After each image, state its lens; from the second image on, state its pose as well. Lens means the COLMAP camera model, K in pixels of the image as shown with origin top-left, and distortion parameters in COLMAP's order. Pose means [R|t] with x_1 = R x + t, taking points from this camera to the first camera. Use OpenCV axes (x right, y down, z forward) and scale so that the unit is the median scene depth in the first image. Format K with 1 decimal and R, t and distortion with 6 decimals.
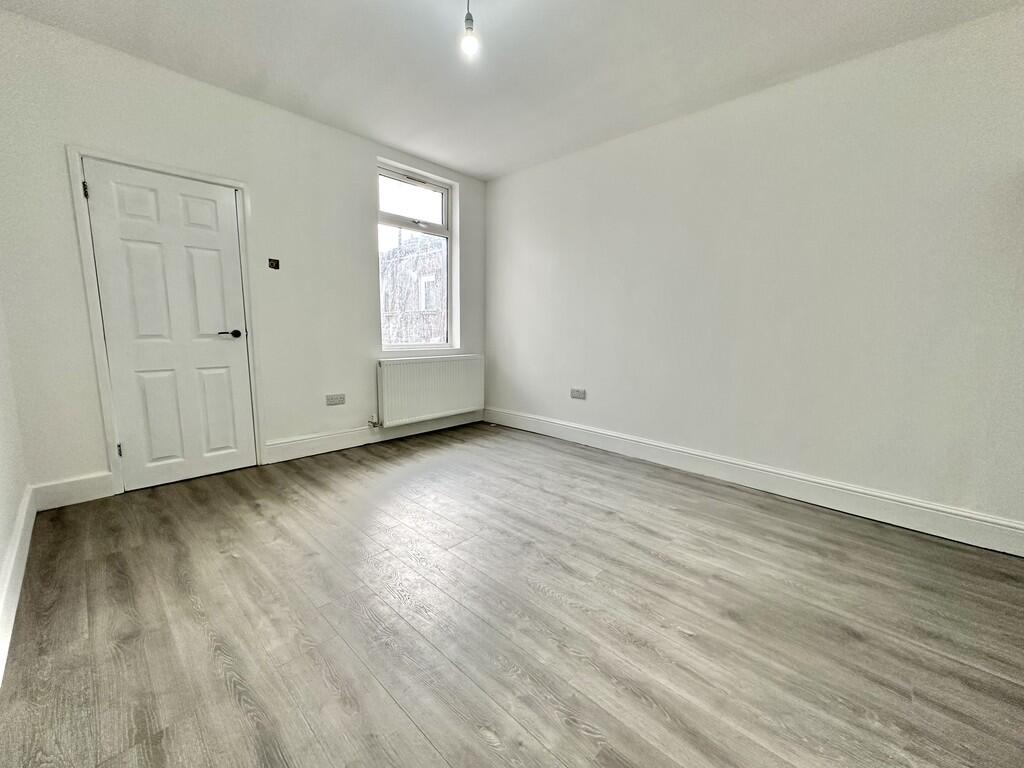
lens RADIAL K [[405.1, 0, 512.0], [0, 405.1, 384.0], [0, 0, 1]] dist [-0.000102, 0.000277]
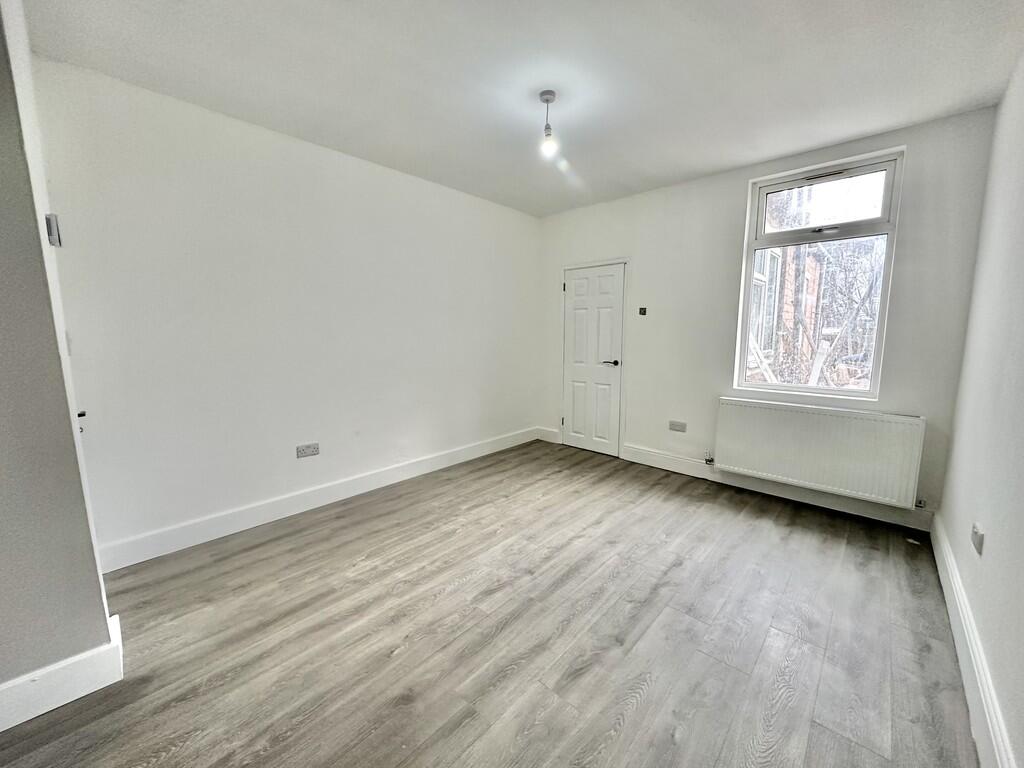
lens RADIAL K [[405.1, 0, 512.0], [0, 405.1, 384.0], [0, 0, 1]] dist [-0.000102, 0.000277]
pose [[0.008967, 0.113882, -0.993454, 0.877723], [-0.142241, 0.983536, 0.111461, -0.181790], [0.989791, 0.140311, 0.025018, 0.699451]]
